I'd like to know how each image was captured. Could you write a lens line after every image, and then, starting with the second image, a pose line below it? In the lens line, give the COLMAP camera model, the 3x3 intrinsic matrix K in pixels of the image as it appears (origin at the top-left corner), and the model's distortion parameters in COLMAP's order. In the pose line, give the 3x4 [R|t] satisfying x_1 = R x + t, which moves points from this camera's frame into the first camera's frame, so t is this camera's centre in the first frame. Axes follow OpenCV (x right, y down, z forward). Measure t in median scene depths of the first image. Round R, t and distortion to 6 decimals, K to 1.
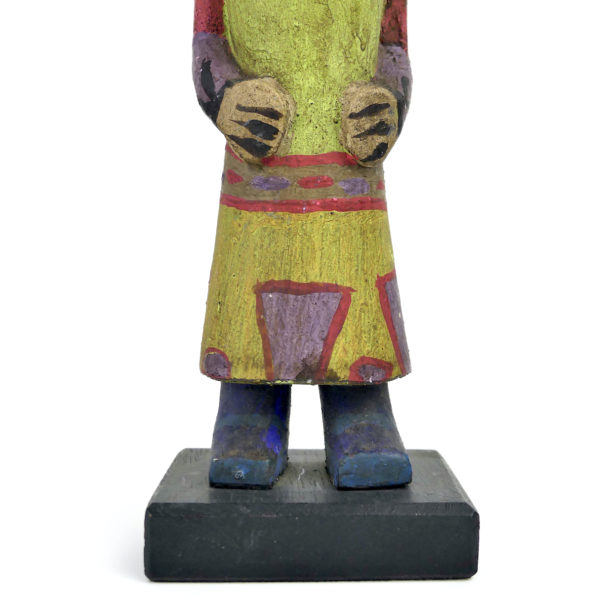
lens RADIAL K [[1063.6, 0, 300.0], [0, 1063.6, 305.7], [0, 0, 1]] dist [-0.071723, 0.000000]
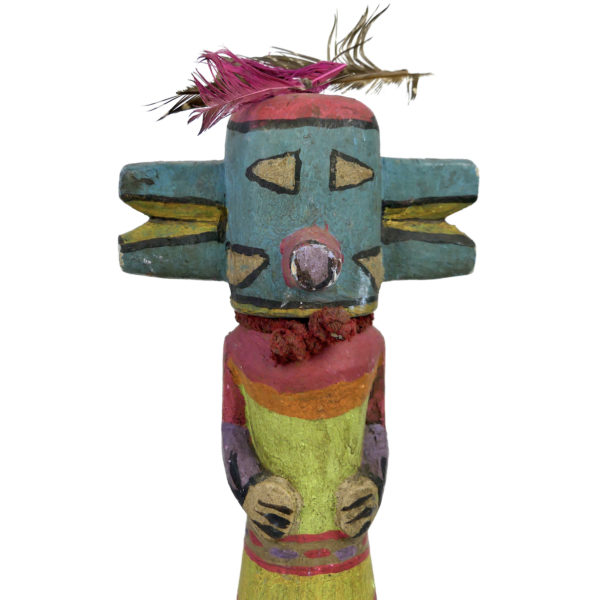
lens RADIAL K [[990.2, 0, 305.2], [0, 990.2, 284.6], [0, 0, 1]] dist [-0.086132, 0.000000]
pose [[0.999576, -0.007621, 0.028120, -0.033245], [0.006141, 0.998609, 0.052364, -0.520155], [-0.028480, -0.052169, 0.998232, -0.226674]]
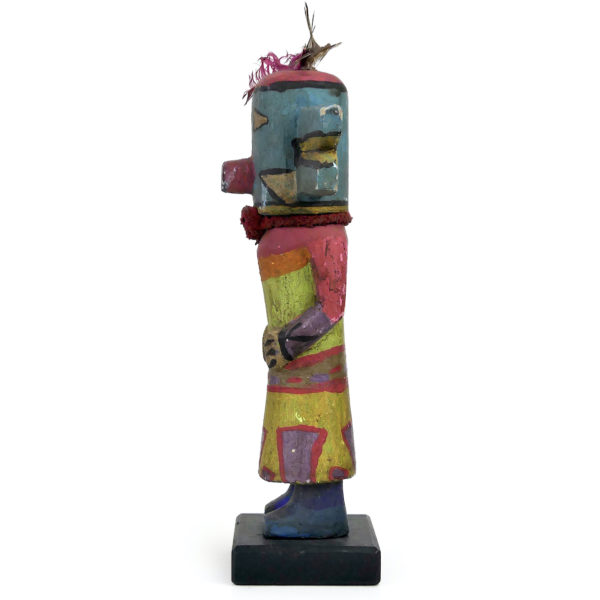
lens RADIAL K [[1367.2, 0, 299.1], [0, 1367.2, 301.8], [0, 0, 1]] dist [-0.075409, 0.000000]
pose [[0.010651, 0.045676, -0.998900, 2.587626], [-0.084543, 0.995421, 0.044615, -0.375474], [0.996363, 0.083975, 0.014464, 1.004415]]
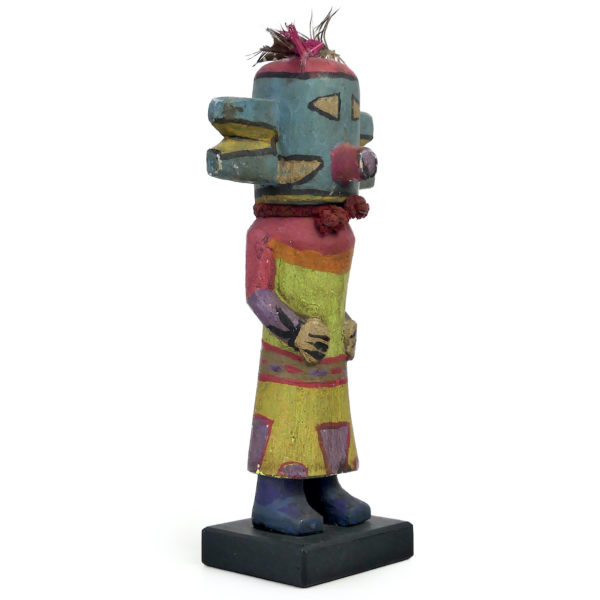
lens RADIAL K [[1367.2, 0, 296.9], [0, 1367.2, 298.8], [0, 0, 1]] dist [-0.075409, 0.000000]
pose [[0.693621, -0.035540, 0.719463, -1.836274], [0.066792, 0.997653, -0.015111, -0.214416], [-0.717237, 0.058535, 0.694366, -0.702144]]
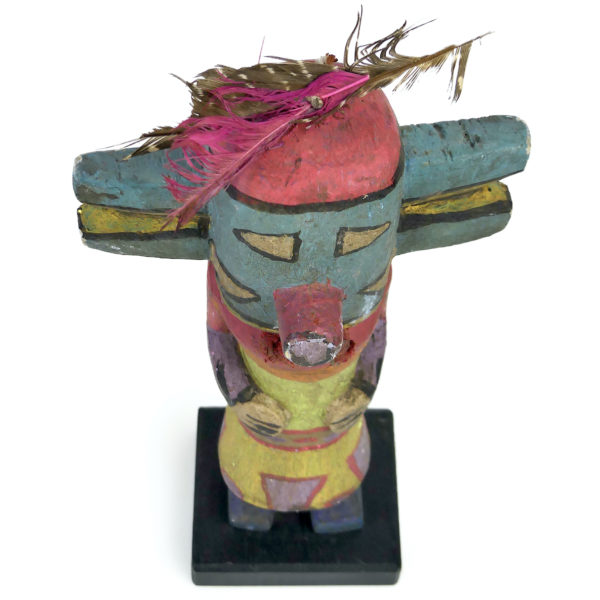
lens RADIAL K [[1293.4, 0, 298.7], [0, 1293.4, 299.9], [0, 0, 1]] dist [-0.064381, 0.000000]
pose [[0.999627, 0.007426, 0.026274, -0.038356], [-0.025457, 0.601345, 0.798584, -1.539432], [-0.009869, -0.798955, 0.601310, 0.147693]]
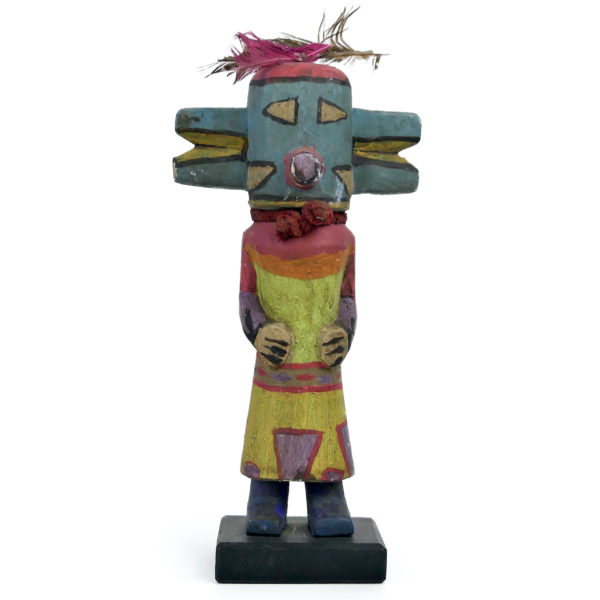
lens RADIAL K [[1367.2, 0, 300.9], [0, 1367.2, 302.2], [0, 0, 1]] dist [-0.075409, 0.000000]
pose [[0.999534, 0.013111, 0.027563, -0.063372], [-0.012133, 0.999300, -0.035389, -0.164349], [-0.028008, 0.035038, 0.998993, -1.491302]]
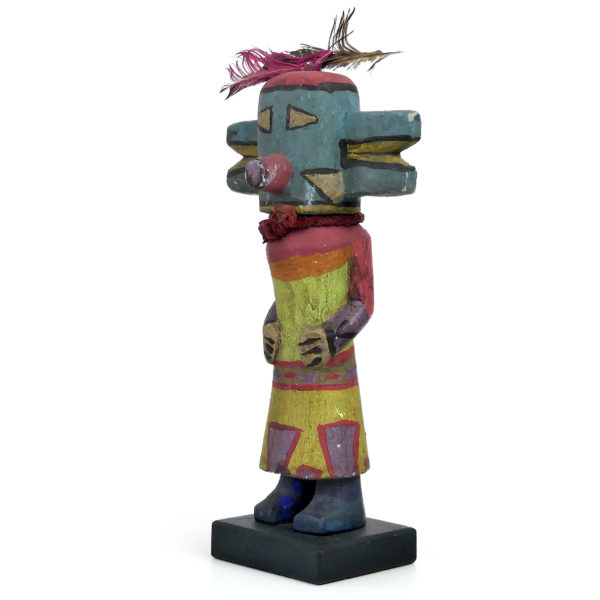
lens RADIAL K [[1367.2, 0, 301.1], [0, 1367.2, 302.0], [0, 0, 1]] dist [-0.075409, 0.000000]
pose [[0.687139, 0.041200, -0.725357, 1.890213], [-0.068596, 0.997610, -0.008317, -0.233421], [0.723281, 0.055471, 0.688323, -0.768685]]
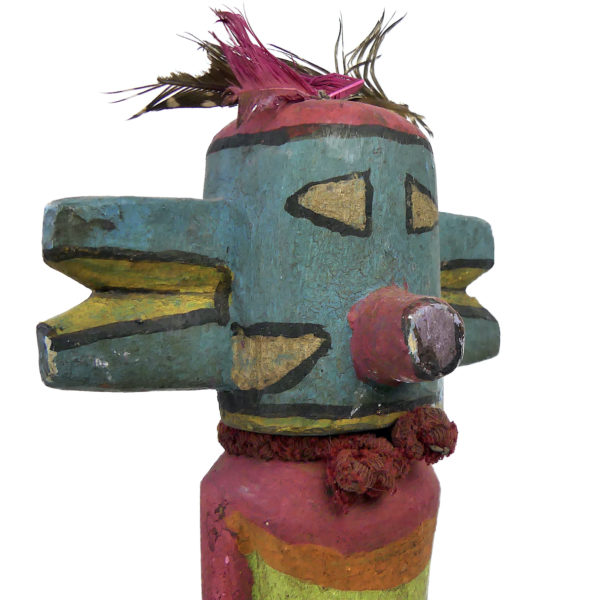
lens RADIAL K [[730.2, 0, 339.4], [0, 730.2, 289.5], [0, 0, 1]] dist [-0.014746, 0.000000]
pose [[0.864845, -0.022630, 0.501529, -0.308439], [0.086008, 0.990893, -0.103602, -0.469450], [-0.494618, 0.132735, 0.858915, 0.466359]]
